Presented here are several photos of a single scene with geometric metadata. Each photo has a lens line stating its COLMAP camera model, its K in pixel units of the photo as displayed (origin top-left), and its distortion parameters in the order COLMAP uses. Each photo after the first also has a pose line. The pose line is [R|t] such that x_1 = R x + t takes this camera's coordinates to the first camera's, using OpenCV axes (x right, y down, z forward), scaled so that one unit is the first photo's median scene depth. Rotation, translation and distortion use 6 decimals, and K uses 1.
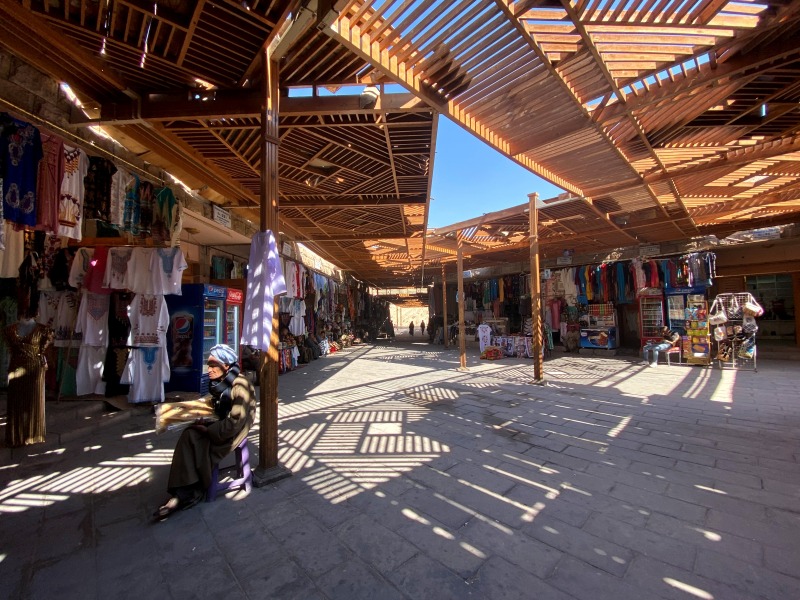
lens RADIAL K [[325.1, 0, 400.0], [0, 325.1, 300.0], [0, 0, 1]] dist [0.018361, -0.019675]
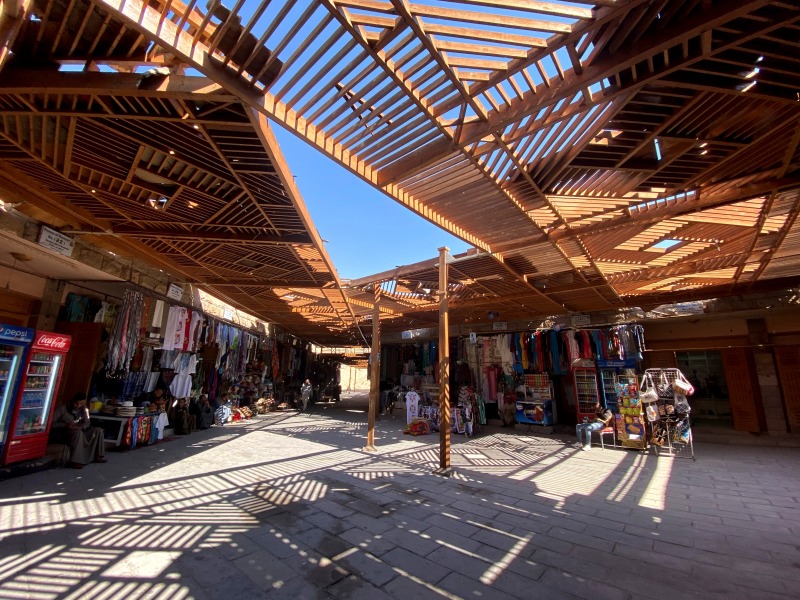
lens RADIAL K [[325.1, 0, 400.0], [0, 325.1, 300.0], [0, 0, 1]] dist [0.018361, -0.019675]
pose [[0.993075, 0.064950, 0.097898, 0.187317], [-0.045582, 0.981020, -0.188471, -0.003229], [-0.108281, 0.182703, 0.977187, 0.137836]]
